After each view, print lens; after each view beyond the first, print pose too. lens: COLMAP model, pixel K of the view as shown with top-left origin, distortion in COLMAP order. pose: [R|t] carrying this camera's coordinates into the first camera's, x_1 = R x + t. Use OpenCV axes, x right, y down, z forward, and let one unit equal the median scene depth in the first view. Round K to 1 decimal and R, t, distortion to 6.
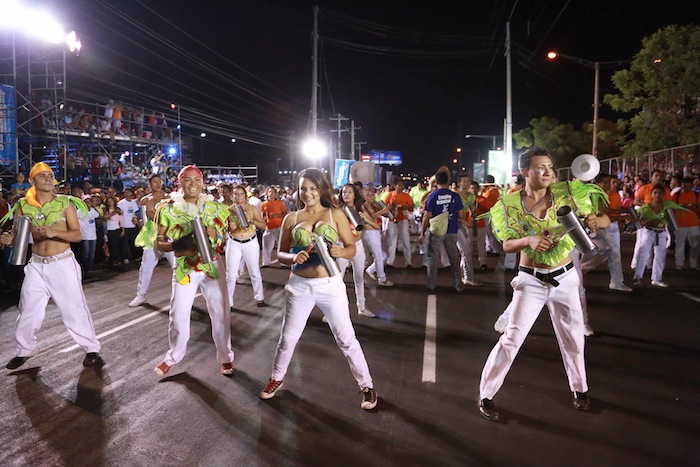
lens RADIAL K [[468.3, 0, 361.4], [0, 468.3, 240.7], [0, 0, 1]] dist [-0.075556, 0.006453]
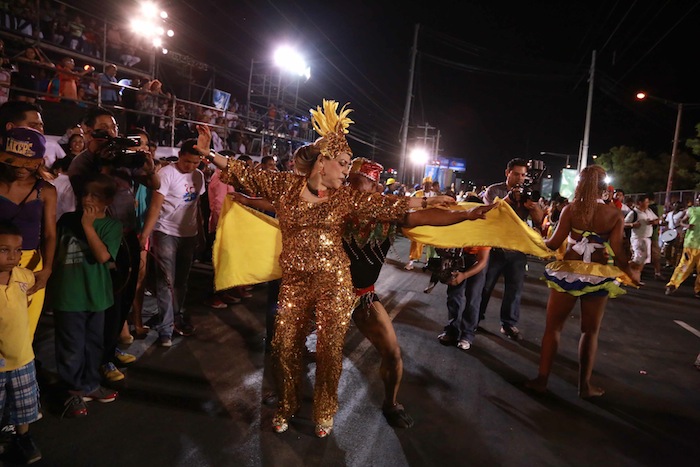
lens RADIAL K [[468.3, 0, 356.6], [0, 468.3, 238.6], [0, 0, 1]] dist [-0.075556, 0.006453]
pose [[0.988252, 0.107846, -0.108295, -0.067548], [-0.108105, 0.994133, 0.003496, 0.012653], [0.108037, 0.008252, 0.994113, -0.107485]]
